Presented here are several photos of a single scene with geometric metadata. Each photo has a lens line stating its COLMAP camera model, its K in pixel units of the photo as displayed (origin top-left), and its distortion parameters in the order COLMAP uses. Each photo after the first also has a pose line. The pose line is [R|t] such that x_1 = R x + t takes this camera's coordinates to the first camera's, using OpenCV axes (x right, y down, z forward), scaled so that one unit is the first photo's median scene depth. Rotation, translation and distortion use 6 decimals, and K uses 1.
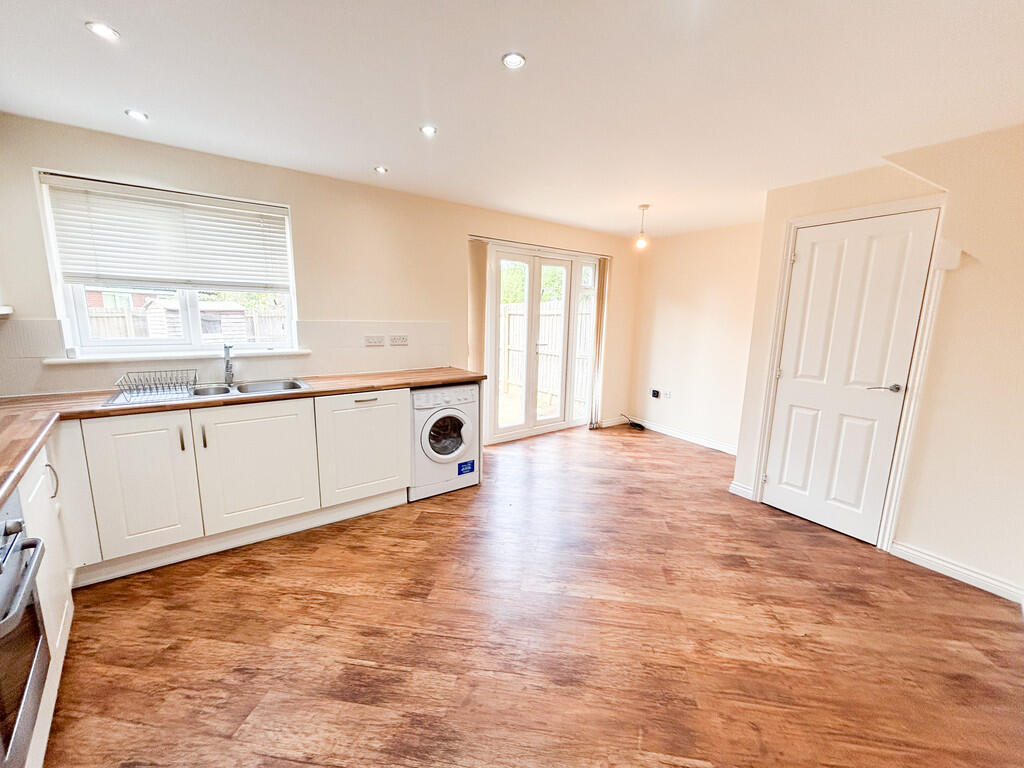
lens RADIAL K [[409.8, 0, 509.9], [0, 409.8, 385.3], [0, 0, 1]] dist [0.001836, 0.000344]
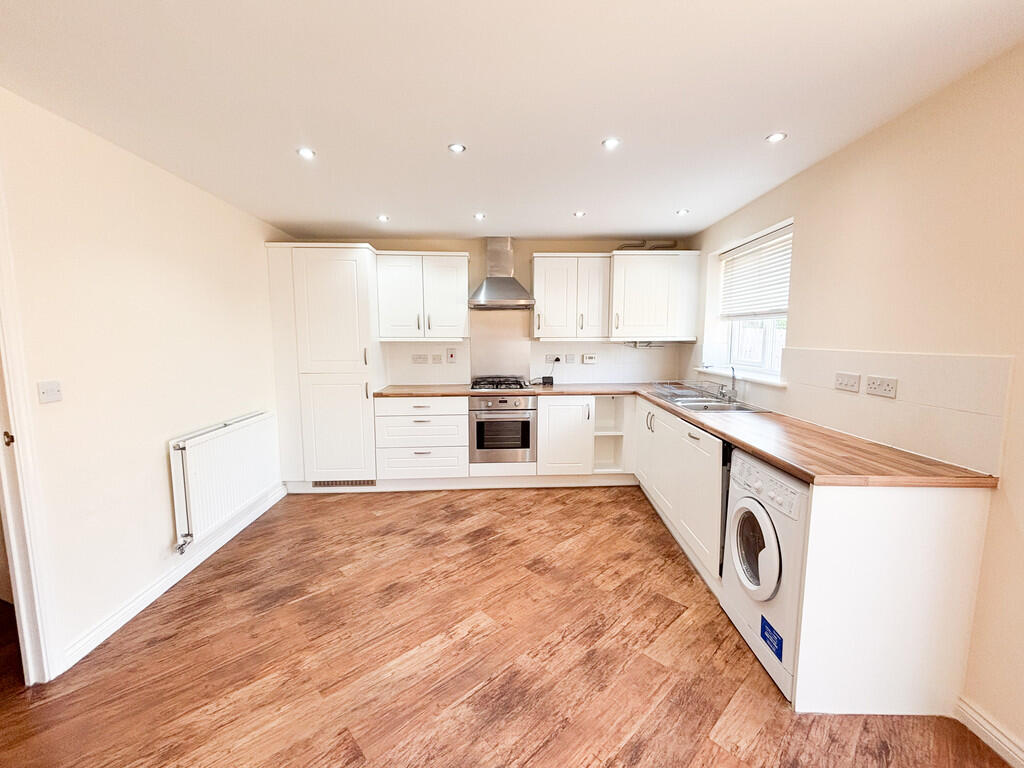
lens RADIAL K [[421.2, 0, 512.0], [0, 421.2, 384.0], [0, 0, 1]] dist [0.001024, -0.000166]
pose [[-0.618463, 0.070321, -0.782661, 0.637572], [-0.145346, 0.968566, 0.201877, -0.215282], [0.772255, 0.238611, -0.588801, 1.316892]]
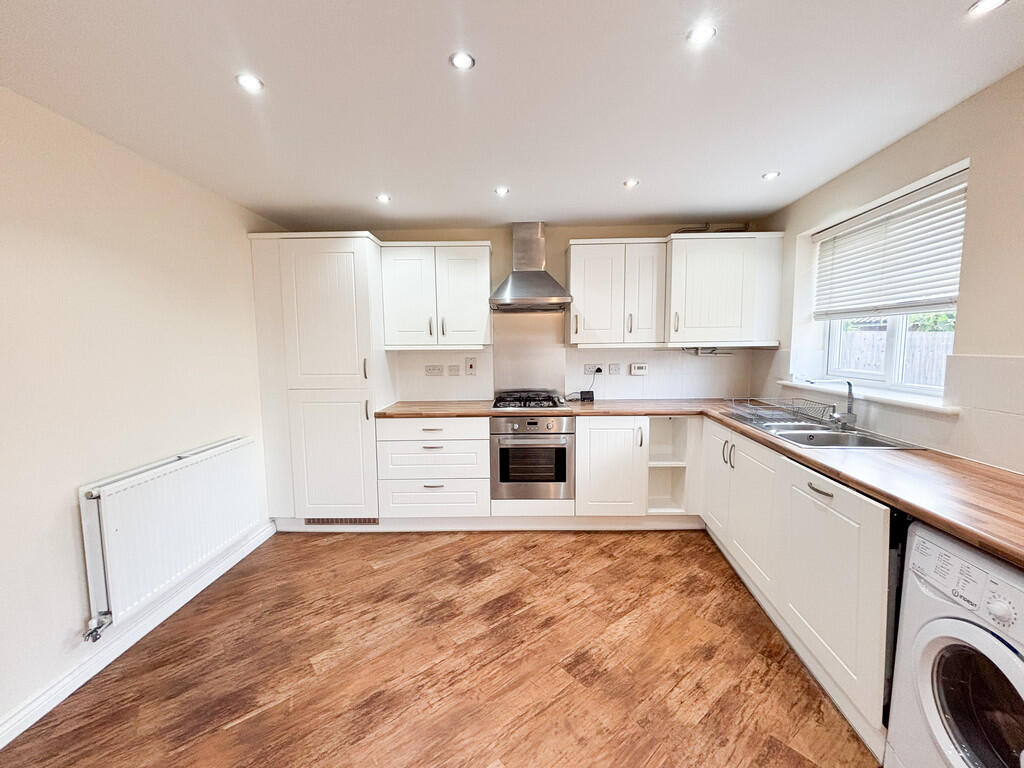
lens RADIAL K [[421.2, 0, 512.0], [0, 421.2, 384.0], [0, 0, 1]] dist [0.001024, -0.000166]
pose [[-0.673142, 0.058121, -0.737225, 0.406103], [-0.129331, 0.972290, 0.194742, -0.184298], [0.728116, 0.226436, -0.646973, 1.132500]]
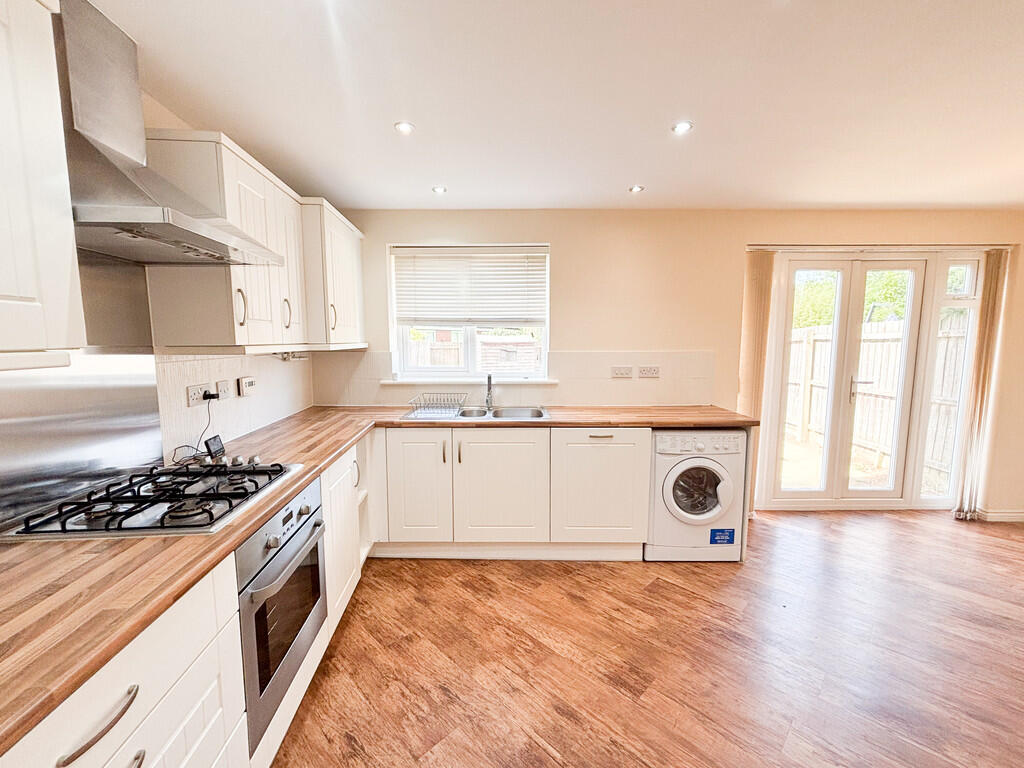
lens RADIAL K [[421.2, 0, 512.0], [0, 421.2, 384.0], [0, 0, 1]] dist [0.001024, -0.000166]
pose [[0.801813, 0.040745, -0.596184, 0.051053], [-0.085686, 0.995202, -0.047225, -0.020975], [0.591399, 0.088951, 0.801458, 0.122789]]
